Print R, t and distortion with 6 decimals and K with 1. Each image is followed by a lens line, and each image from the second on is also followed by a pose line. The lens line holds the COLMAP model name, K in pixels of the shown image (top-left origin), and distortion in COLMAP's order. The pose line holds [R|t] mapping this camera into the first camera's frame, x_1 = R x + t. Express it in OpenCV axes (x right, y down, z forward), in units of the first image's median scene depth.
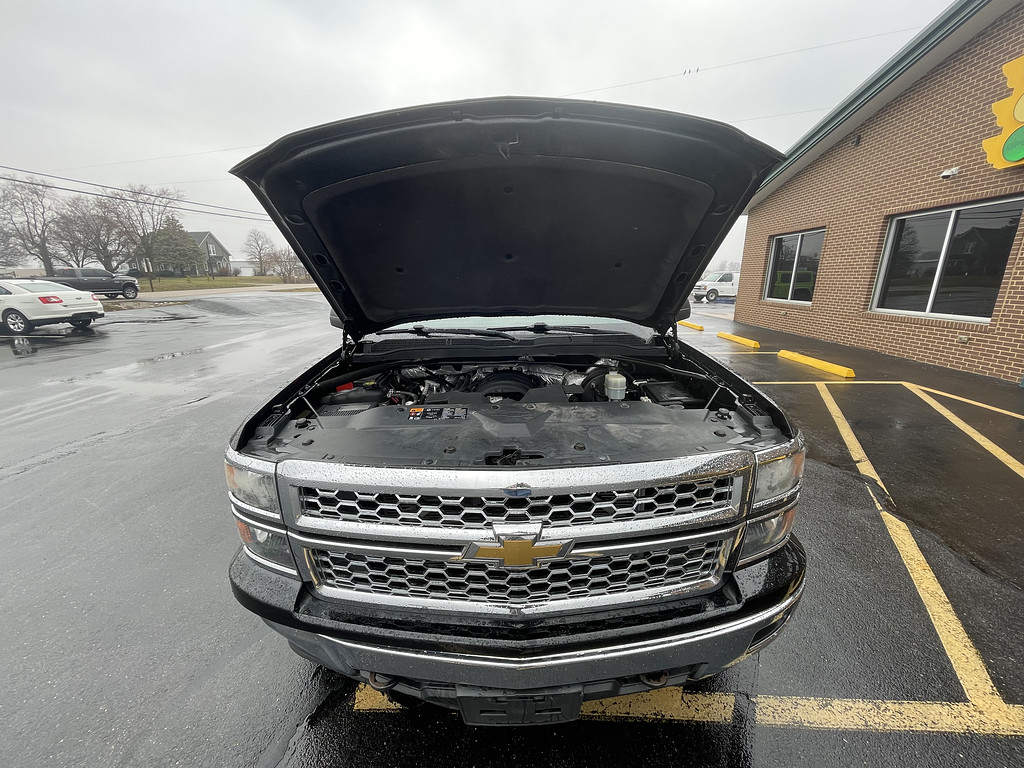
lens RADIAL K [[411.8, 0, 509.6], [0, 411.8, 388.8], [0, 0, 1]] dist [-0.002642, -0.000449]
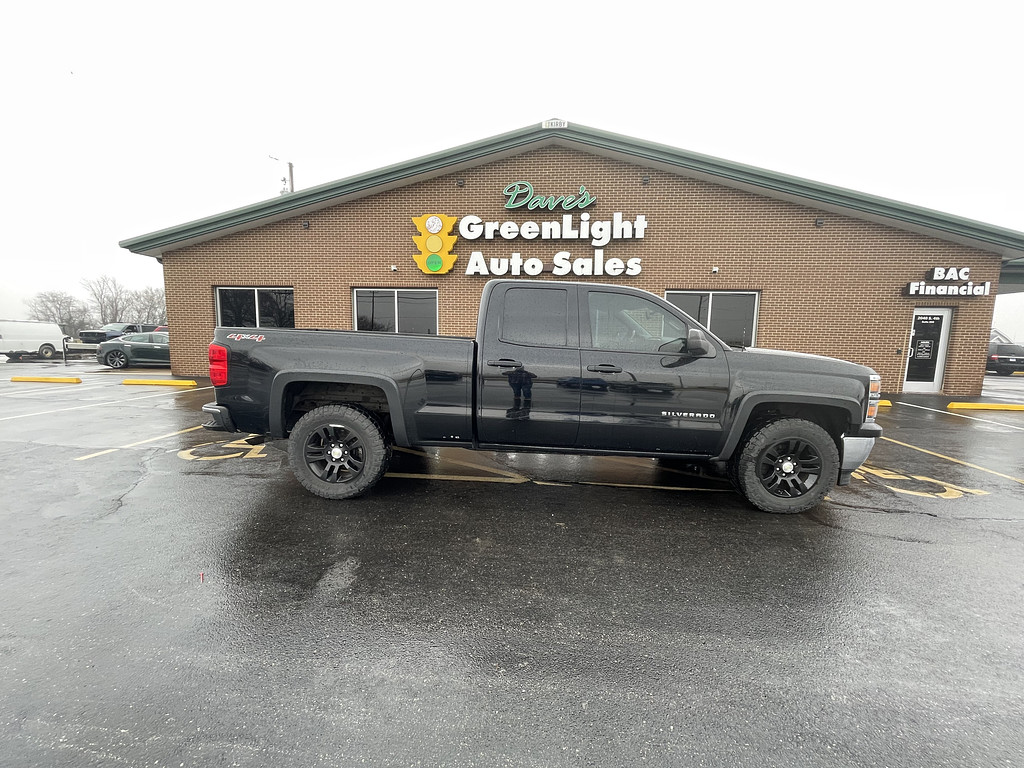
lens RADIAL K [[411.8, 0, 508.2], [0, 411.8, 390.2], [0, 0, 1]] dist [-0.002642, -0.000449]
pose [[0.024639, -0.113845, 0.993193, -0.564055], [0.243970, 0.964140, 0.104462, -0.104062], [-0.969470, 0.239735, 0.051530, 0.534357]]
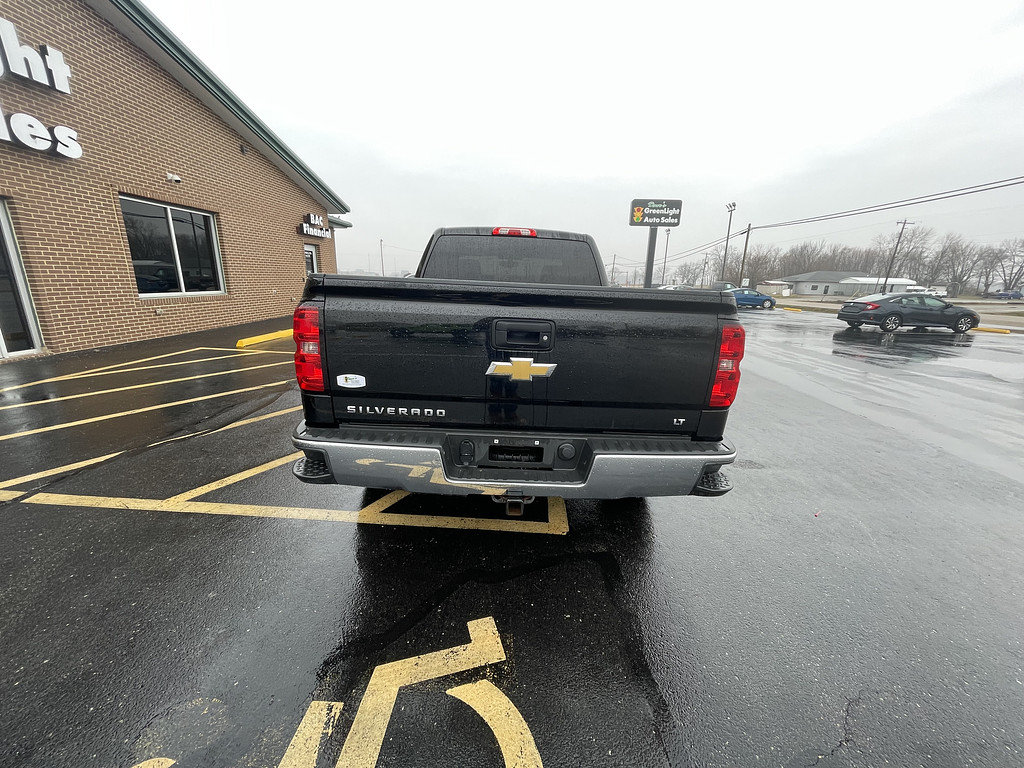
lens RADIAL K [[411.8, 0, 508.3], [0, 411.8, 390.4], [0, 0, 1]] dist [-0.002642, -0.000449]
pose [[-0.999783, -0.018474, -0.009608, 0.003617], [-0.020797, 0.862655, 0.505366, -0.266407], [-0.001047, 0.505456, -0.862852, 1.068726]]
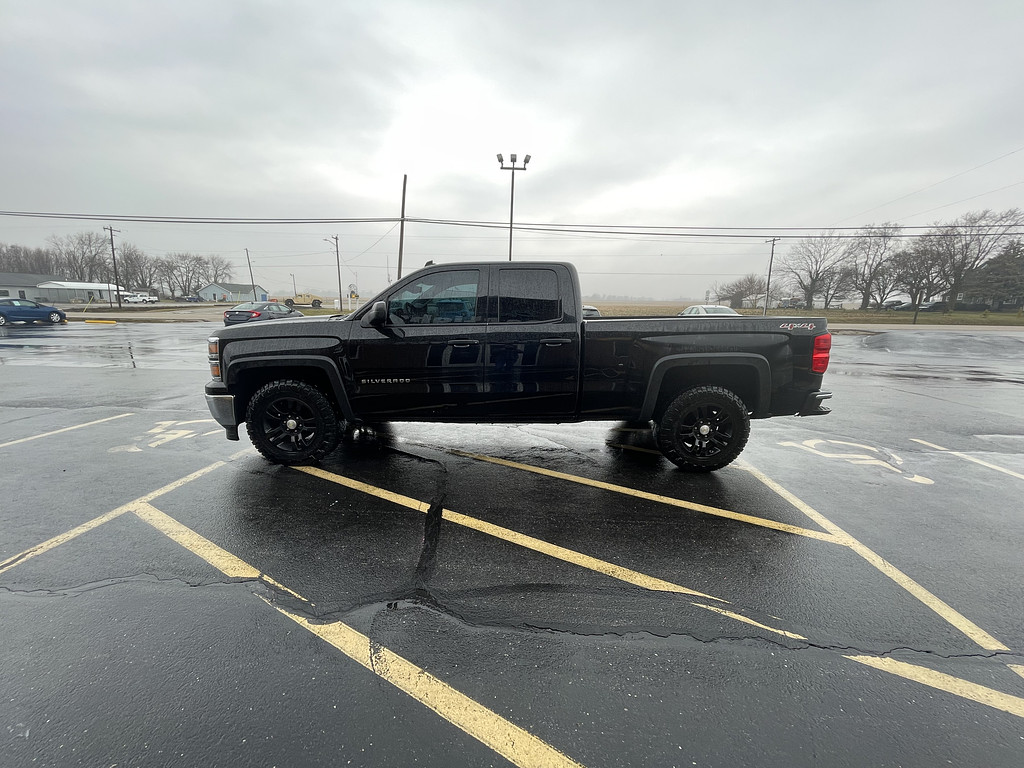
lens RADIAL K [[411.8, 0, 508.5], [0, 411.8, 388.7], [0, 0, 1]] dist [-0.002642, -0.000449]
pose [[-0.009181, 0.207734, -0.978142, 0.597078], [-0.283259, 0.937577, 0.201778, -0.120934], [0.959000, 0.278920, 0.050235, 0.492987]]
